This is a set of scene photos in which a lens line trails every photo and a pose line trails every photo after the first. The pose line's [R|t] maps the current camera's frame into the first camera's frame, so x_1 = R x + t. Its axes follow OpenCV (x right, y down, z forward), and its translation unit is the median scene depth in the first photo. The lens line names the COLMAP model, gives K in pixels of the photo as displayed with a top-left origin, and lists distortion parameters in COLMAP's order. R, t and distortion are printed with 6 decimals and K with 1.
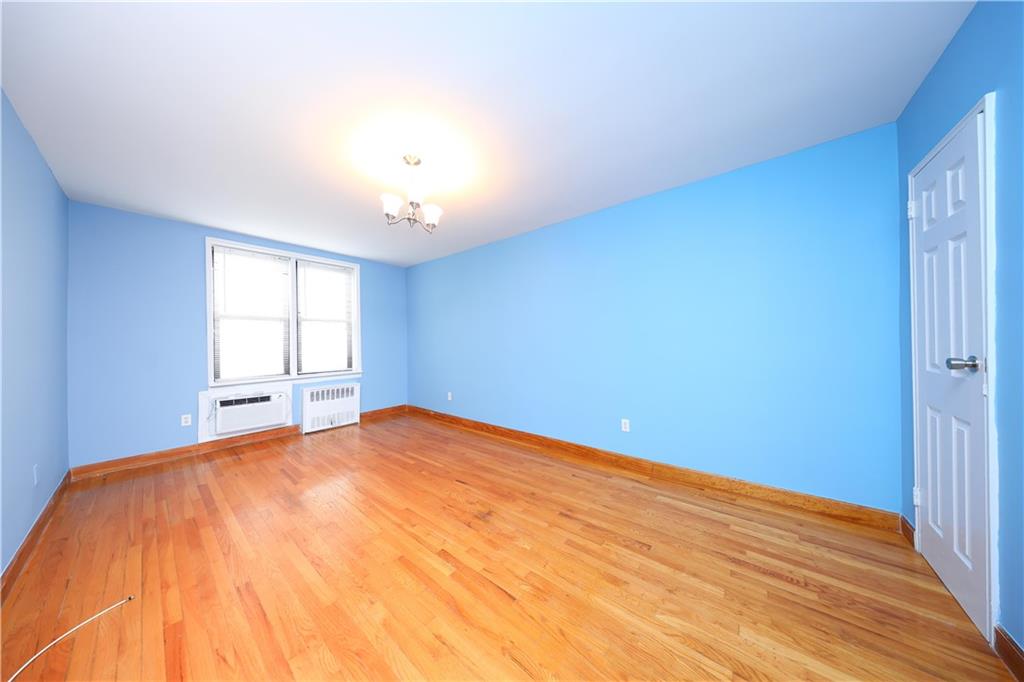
lens RADIAL K [[335.4, 0, 514.3], [0, 335.4, 336.8], [0, 0, 1]] dist [0.000151, 0.000027]
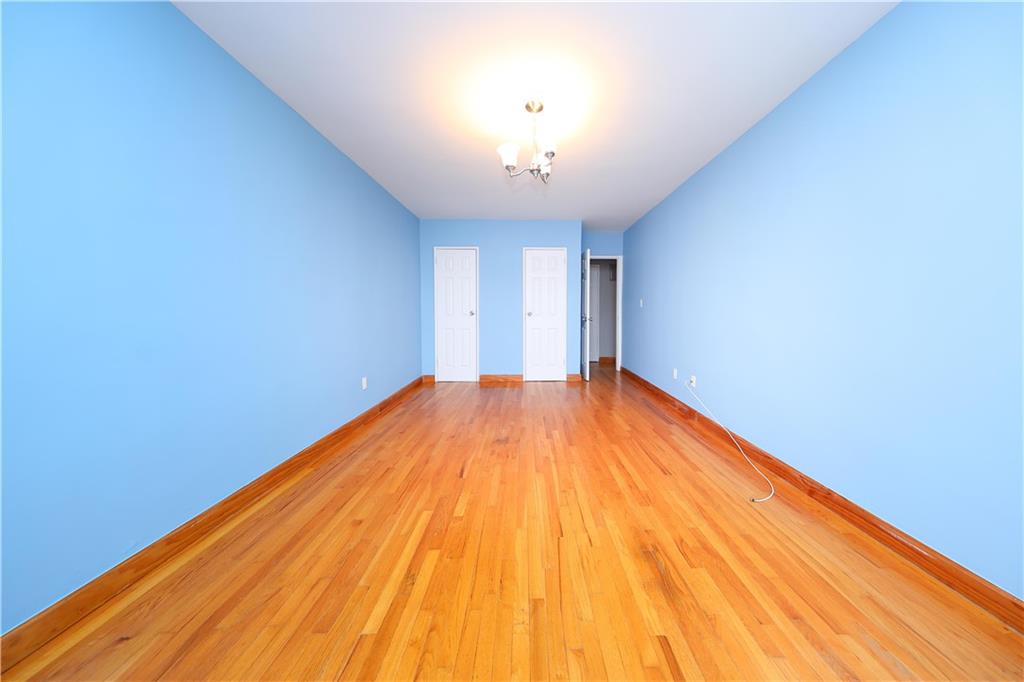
lens RADIAL K [[296.1, 0, 508.5], [0, 296.1, 339.0], [0, 0, 1]] dist [-0.000173, 0.000029]
pose [[-0.626173, -0.054269, 0.777793, -0.780911], [-0.000229, 0.997587, 0.069420, 0.046669], [-0.779684, 0.043291, -0.624675, 1.343061]]
